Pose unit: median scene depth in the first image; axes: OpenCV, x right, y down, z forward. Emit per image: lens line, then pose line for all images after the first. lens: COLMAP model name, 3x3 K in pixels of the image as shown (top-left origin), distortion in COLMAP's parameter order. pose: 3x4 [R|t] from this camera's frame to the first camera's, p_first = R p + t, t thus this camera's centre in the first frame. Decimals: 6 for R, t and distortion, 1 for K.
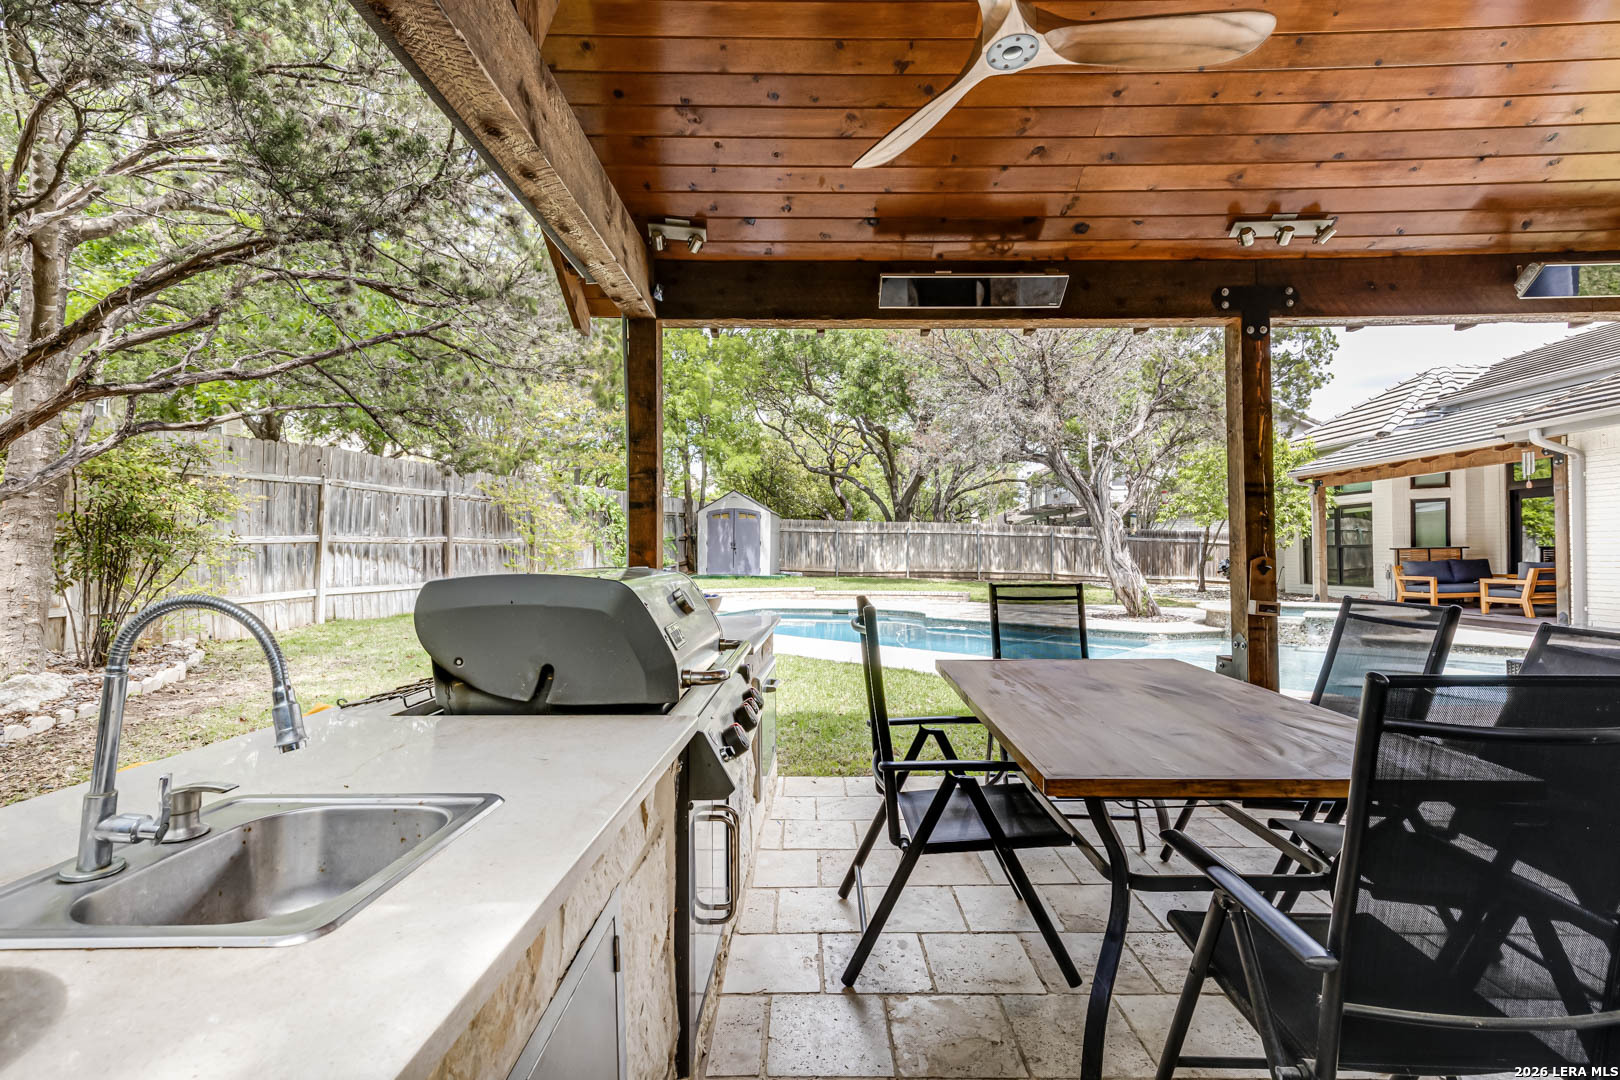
lens RADIAL K [[730.3, 0, 810.0], [0, 730.3, 540.0], [0, 0, 1]] dist [0.013716, -0.000027]
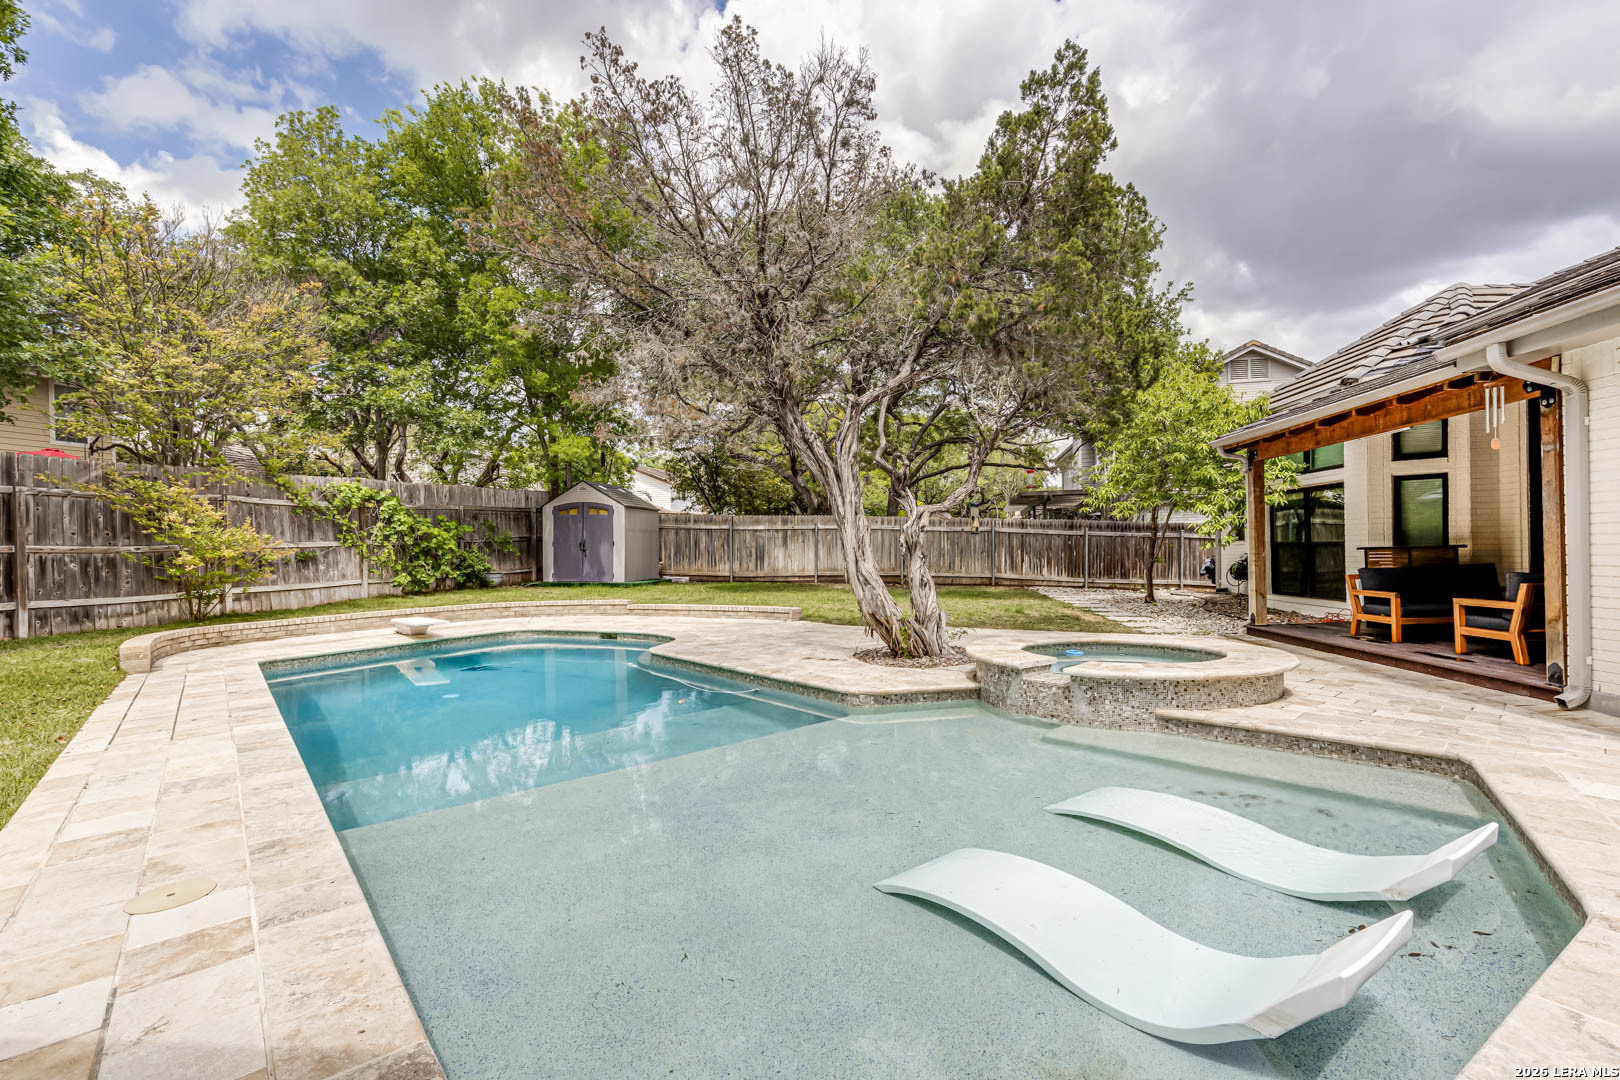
lens RADIAL K [[742.1, 0, 814.3], [0, 742.1, 548.5], [0, 0, 1]] dist [0.001880, 0.000576]
pose [[0.995263, -0.008587, -0.096843, 0.435253], [0.010510, 0.999757, 0.019363, -0.008236], [0.096653, -0.020289, 0.995111, 0.321071]]
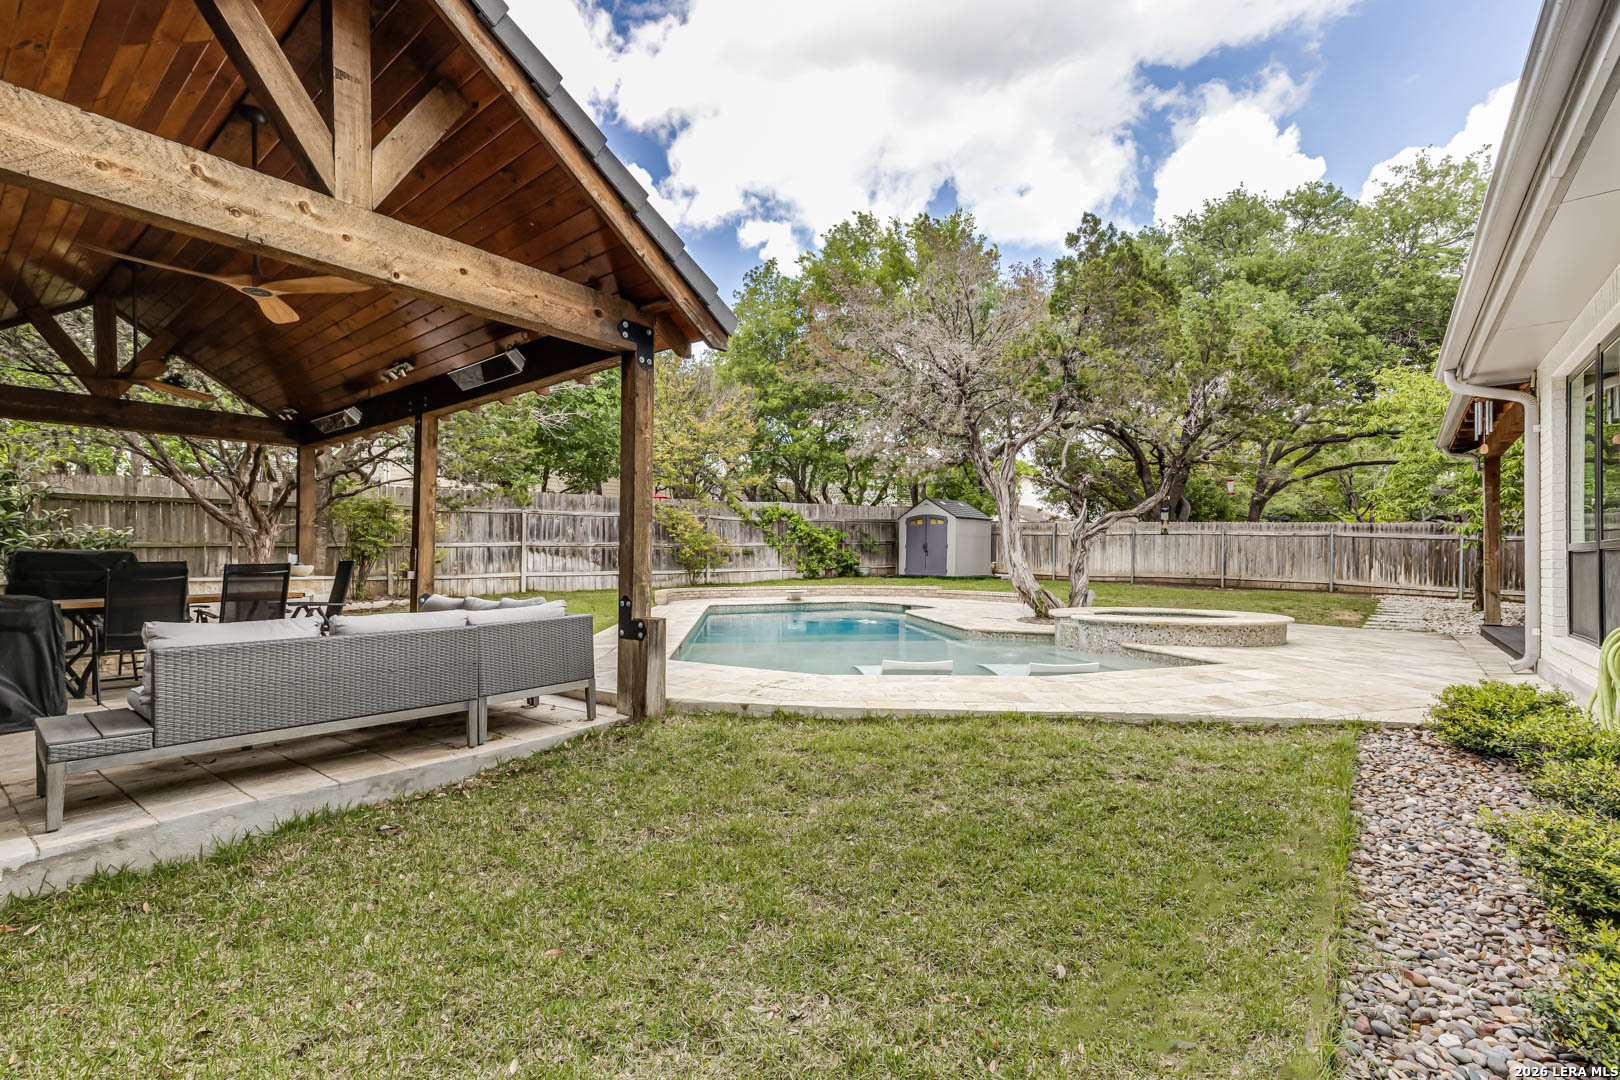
lens RADIAL K [[719.7, 0, 804.2], [0, 719.7, 550.6], [0, 0, 1]] dist [0.025937, -0.000044]
pose [[0.774117, -0.002277, -0.633038, 0.797429], [0.005779, 0.999977, 0.003471, 0.010286], [0.633016, -0.006346, 0.774113, 0.076106]]
